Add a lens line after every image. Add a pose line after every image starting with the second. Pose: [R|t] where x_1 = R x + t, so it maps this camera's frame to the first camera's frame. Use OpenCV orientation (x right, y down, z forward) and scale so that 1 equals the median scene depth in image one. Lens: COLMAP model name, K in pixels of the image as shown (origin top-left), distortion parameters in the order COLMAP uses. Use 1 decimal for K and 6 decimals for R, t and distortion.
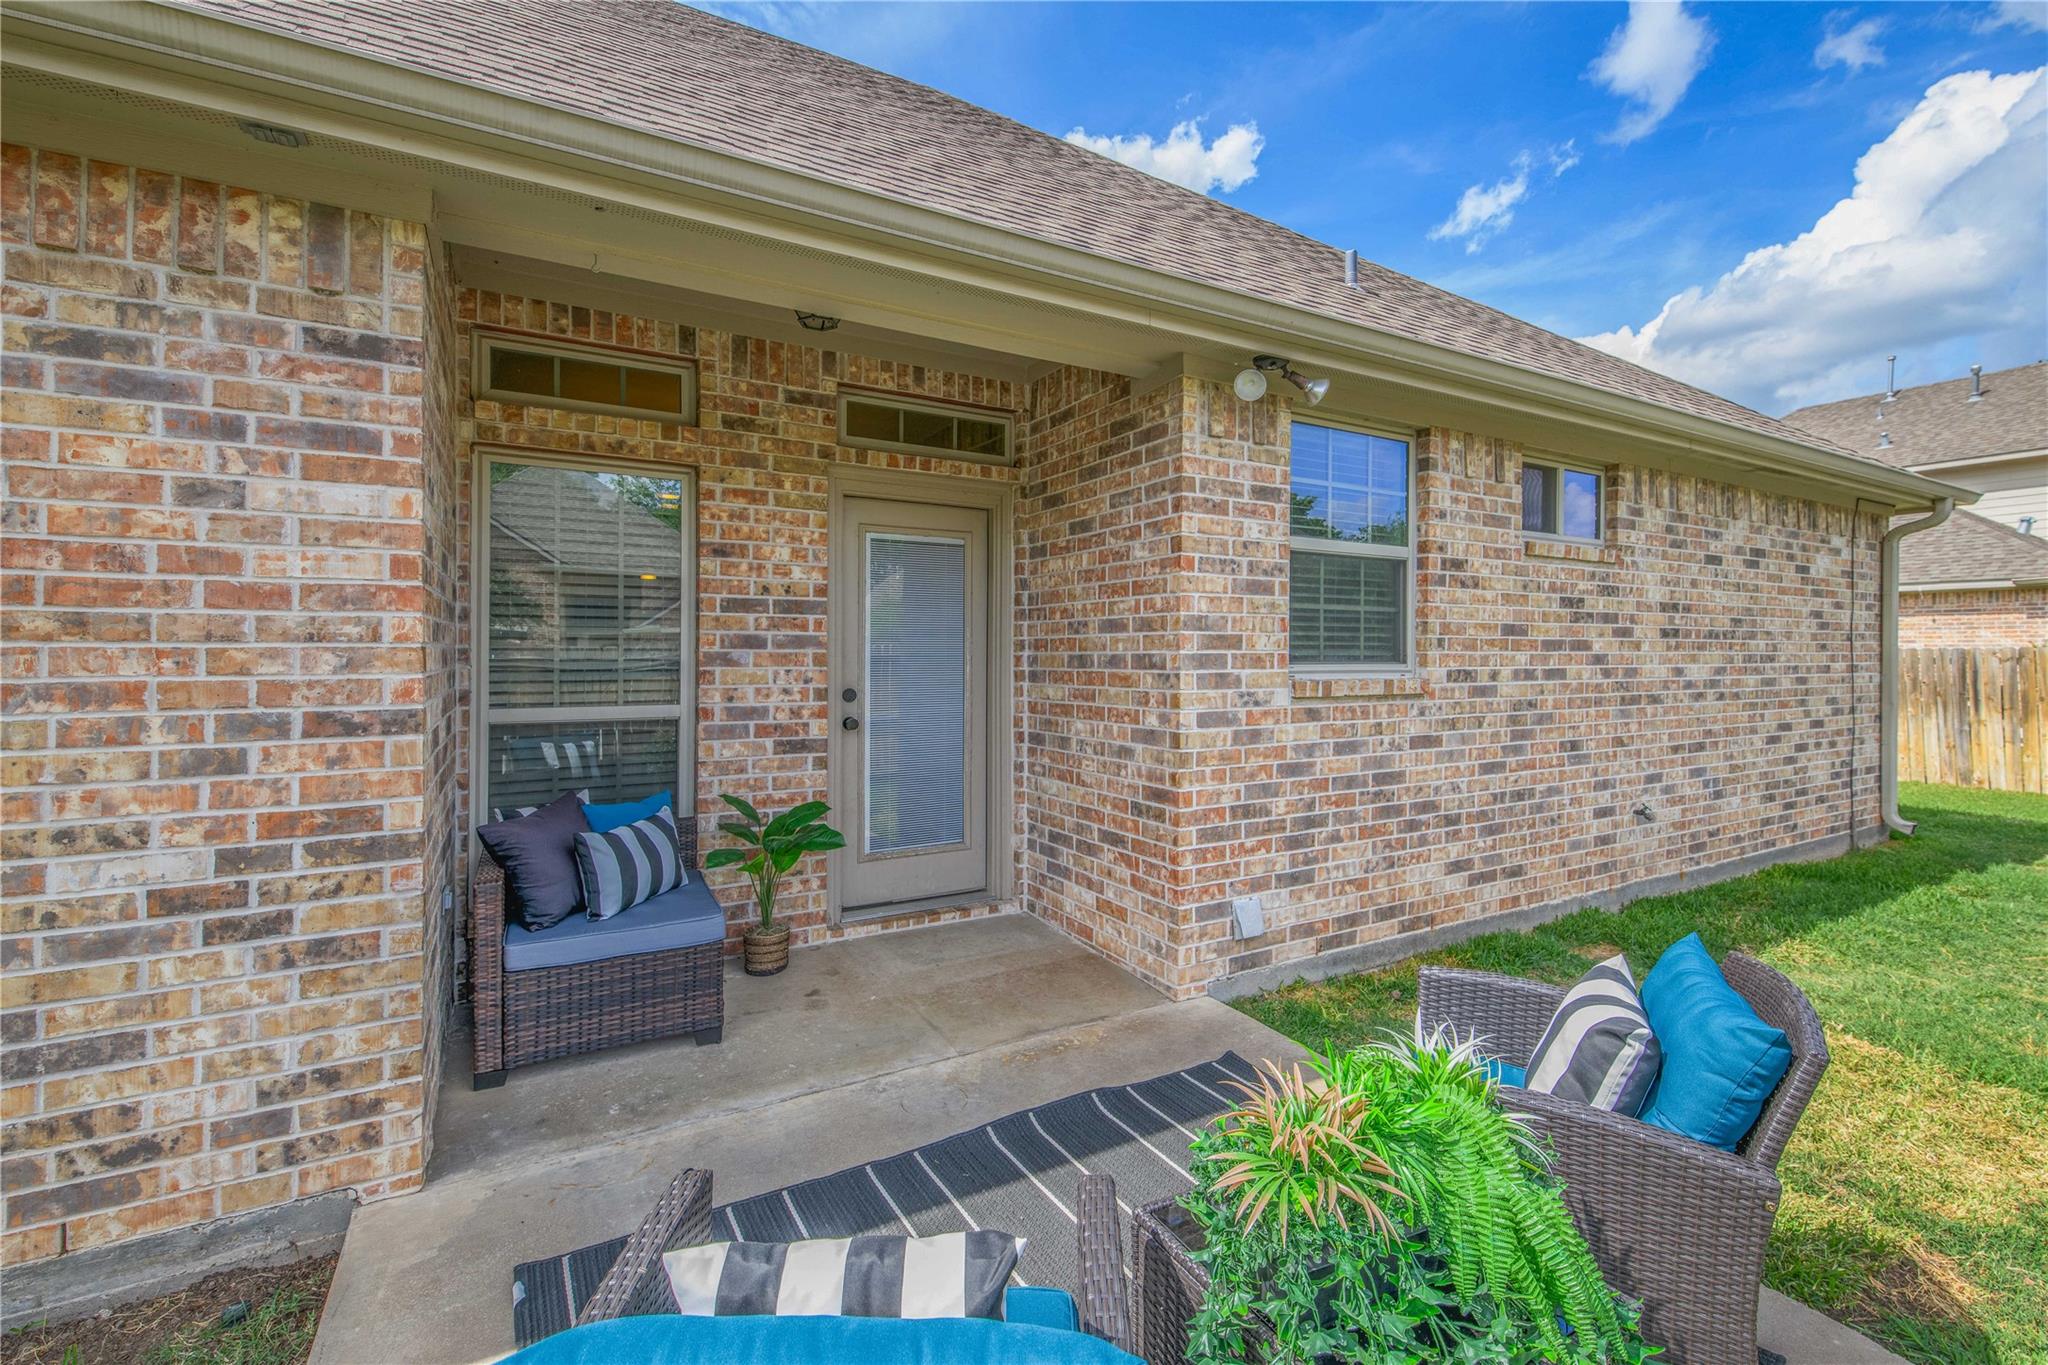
lens RADIAL K [[885.6, 0, 1050.2], [0, 885.6, 649.6], [0, 0, 1]] dist [0.016748, -0.008088]
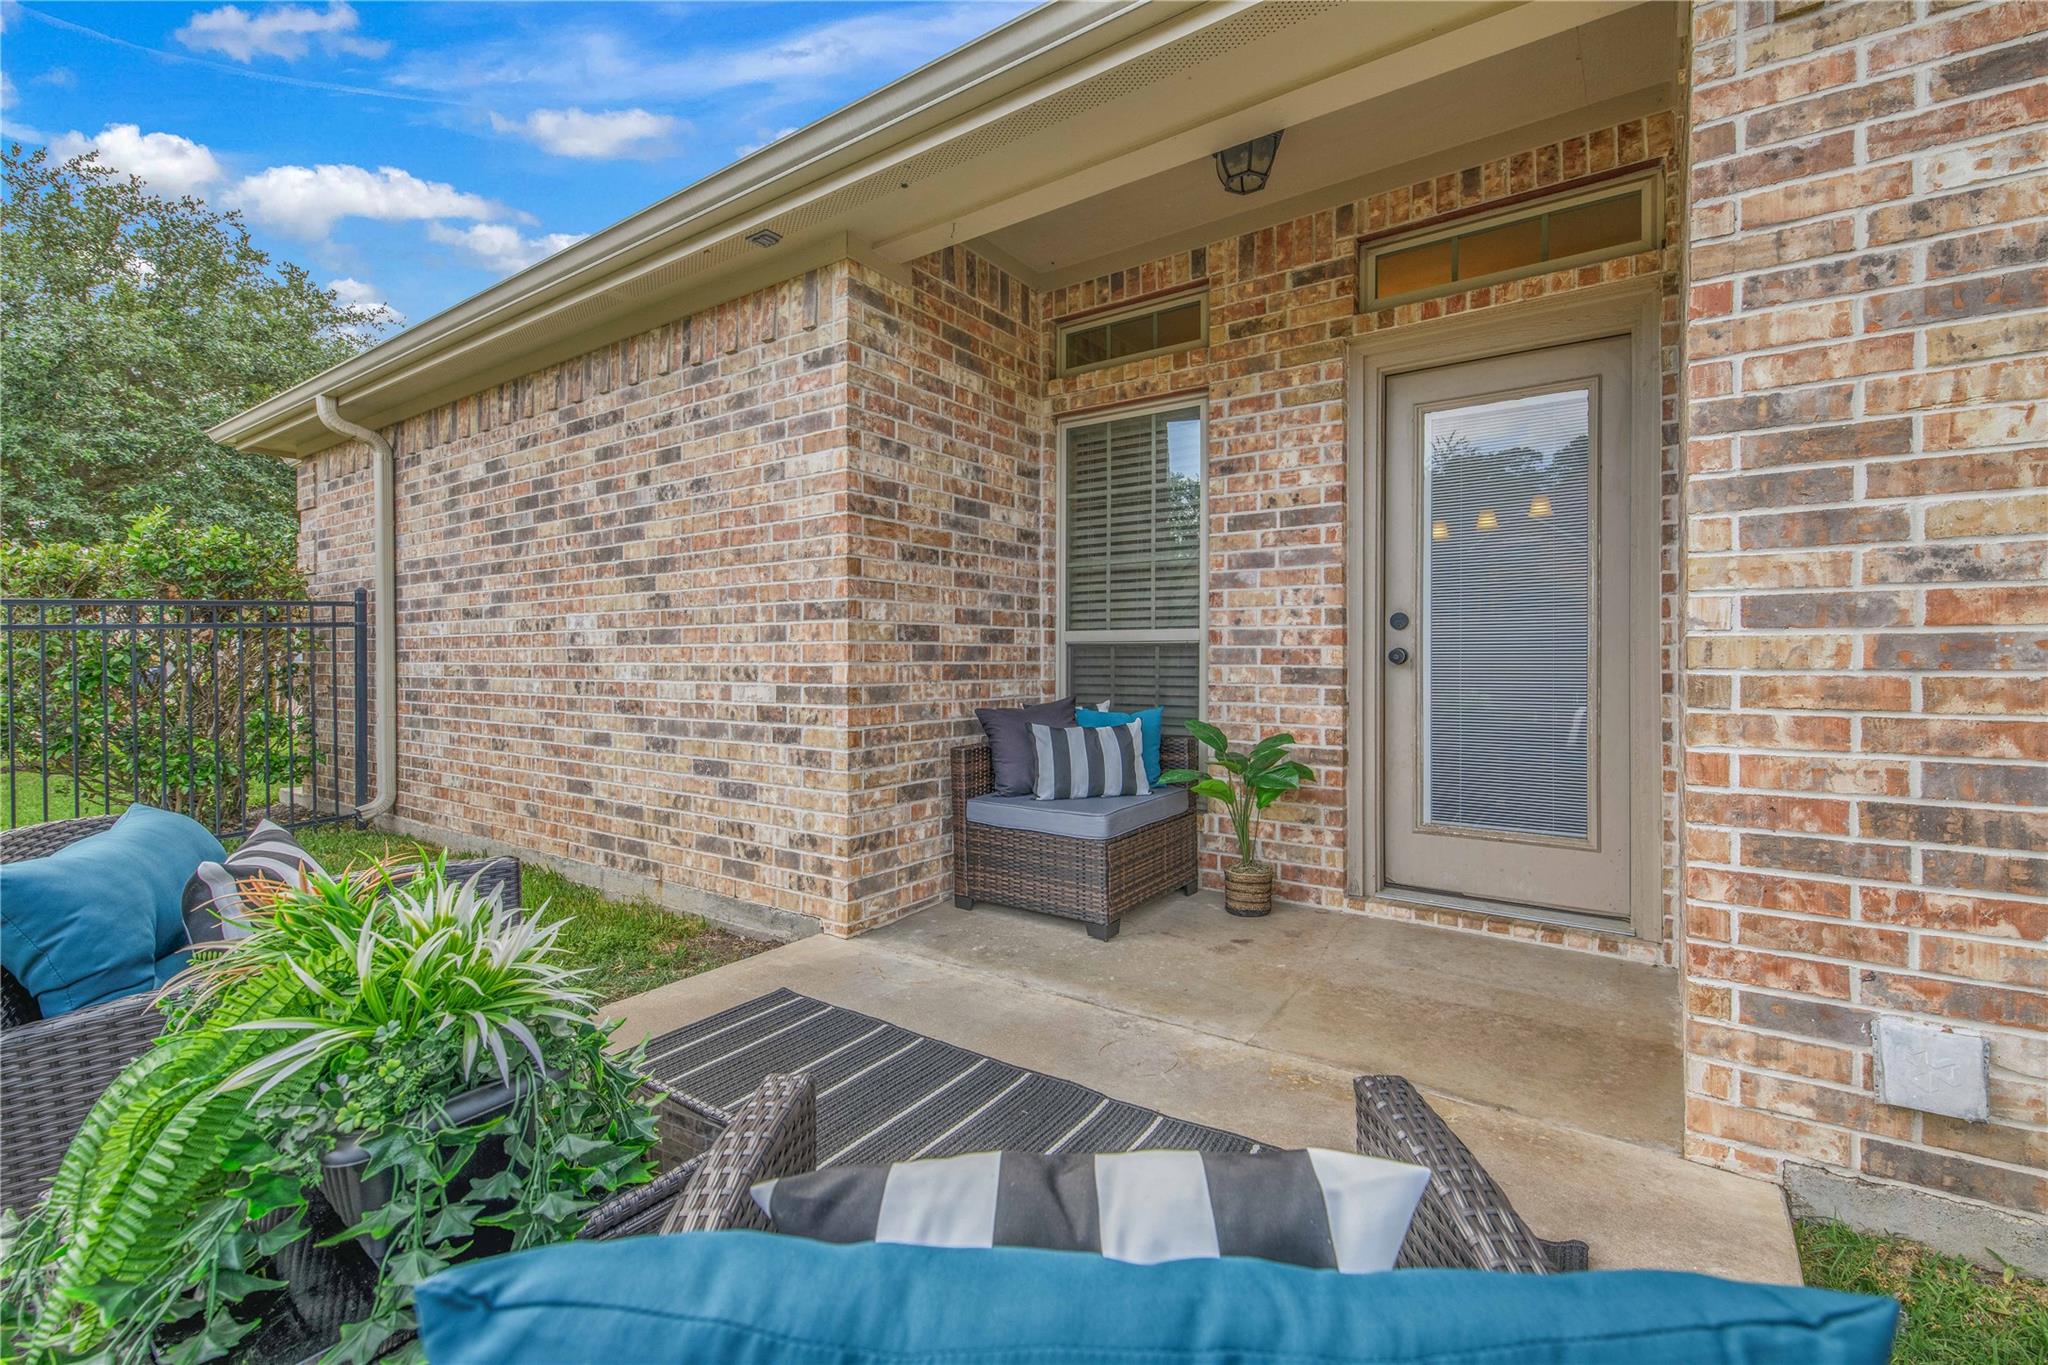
lens RADIAL K [[895.7, 0, 1023.4], [0, 895.7, 657.9], [0, 0, 1]] dist [0.014710, -0.008788]
pose [[0.410475, -0.004442, -0.911861, 0.440580], [0.003391, 0.999989, -0.003344, 0.101232], [0.911865, -0.001720, 0.410486, 0.414486]]
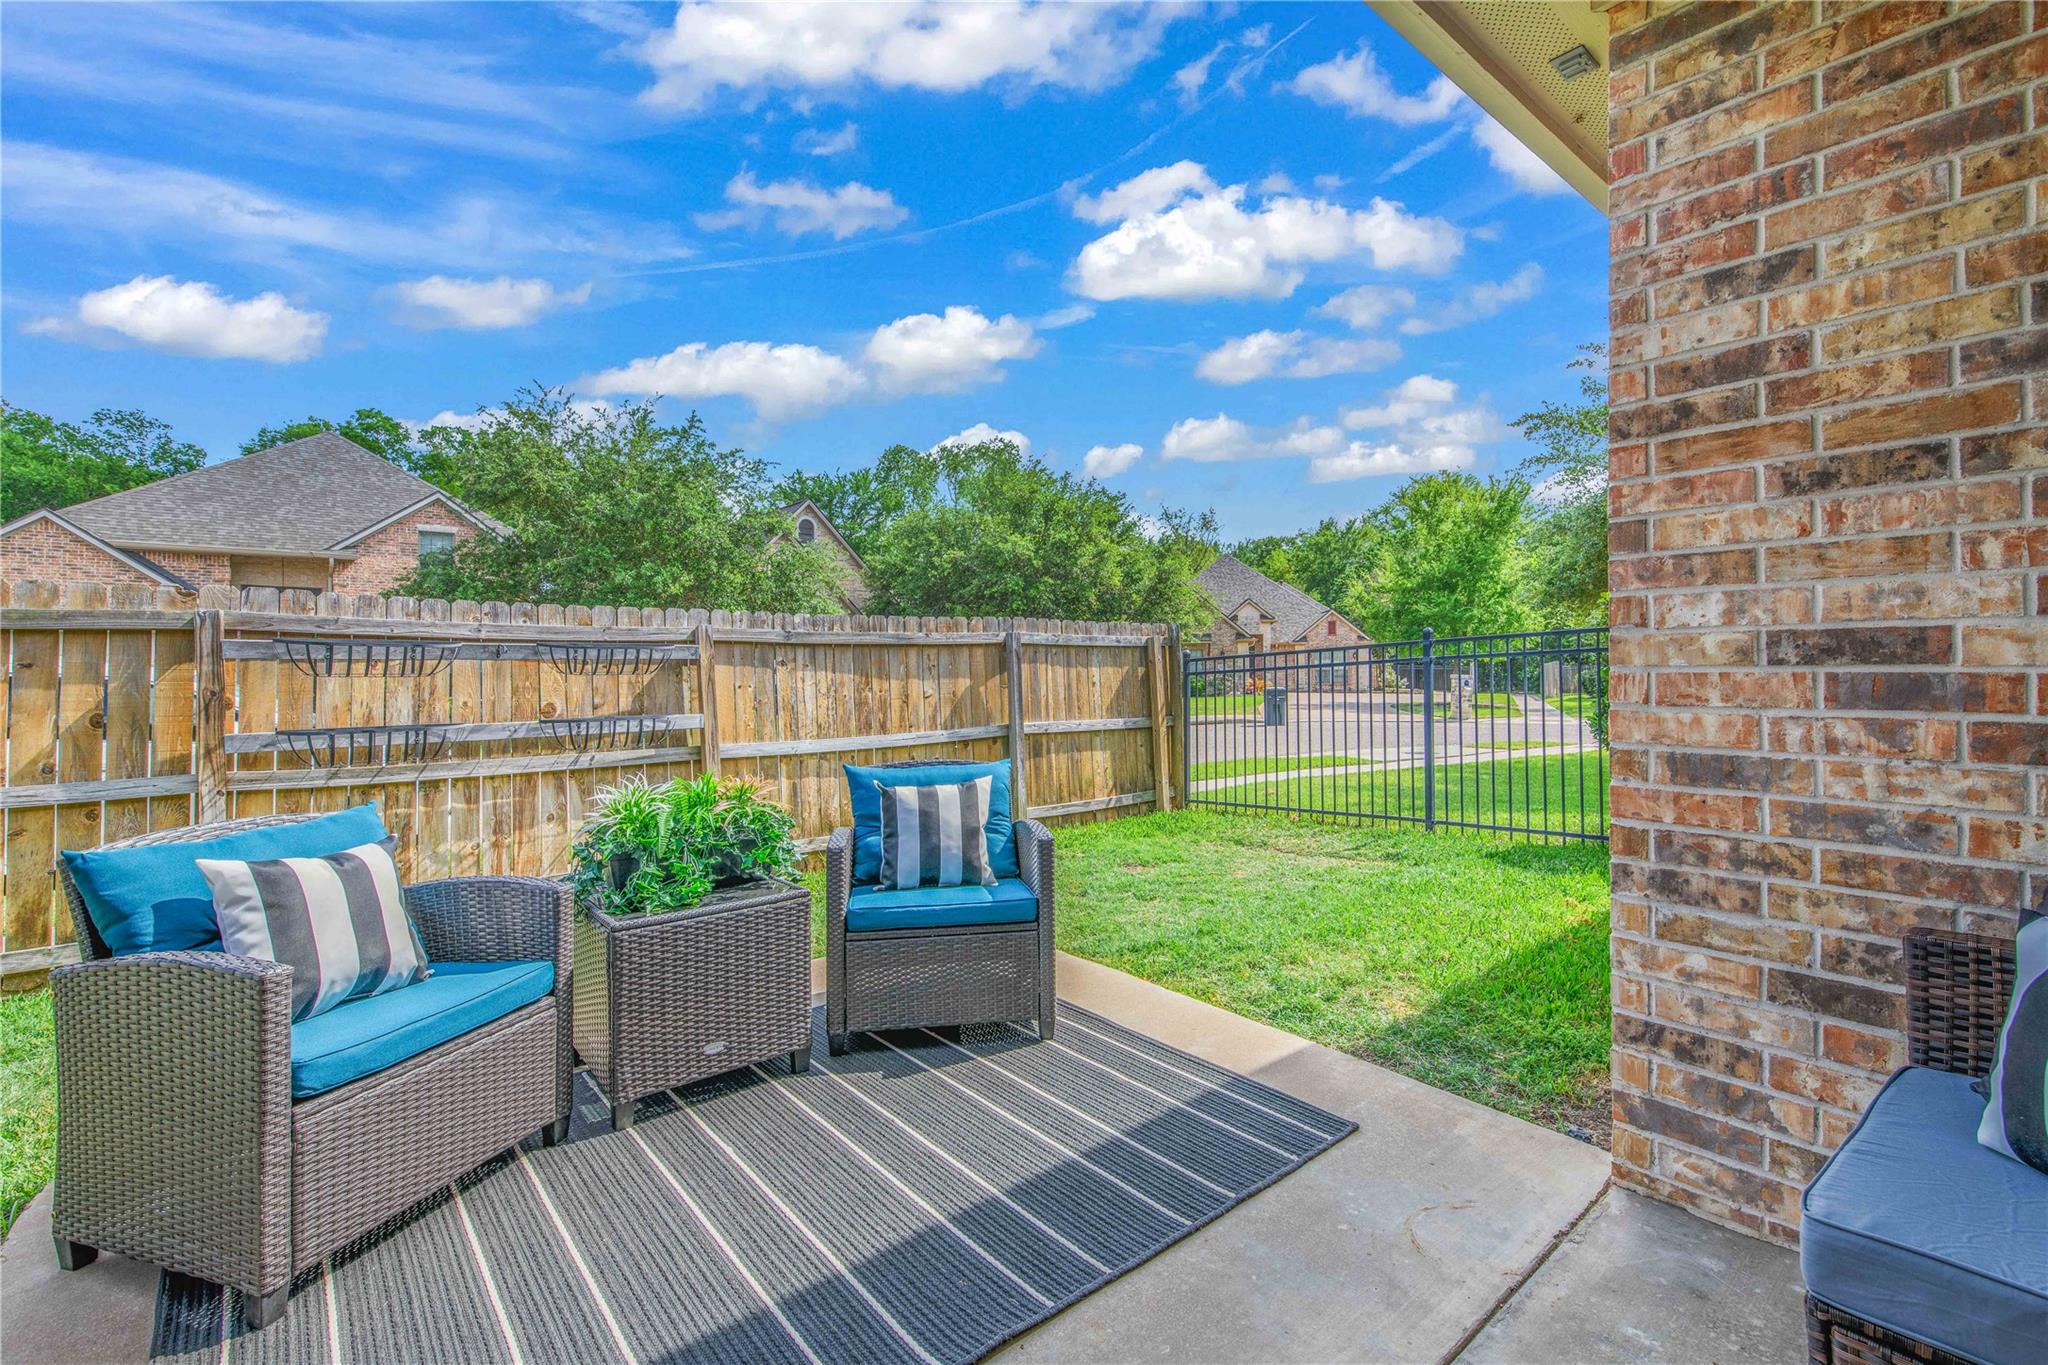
lens RADIAL K [[893.8, 0, 1041.1], [0, 893.8, 659.5], [0, 0, 1]] dist [0.017828, -0.010097]
pose [[-0.987794, -0.001413, -0.155760, -0.034565], [-0.000084, 0.999964, -0.008542, 0.080649], [0.155766, -0.008424, -0.987758, 1.075948]]
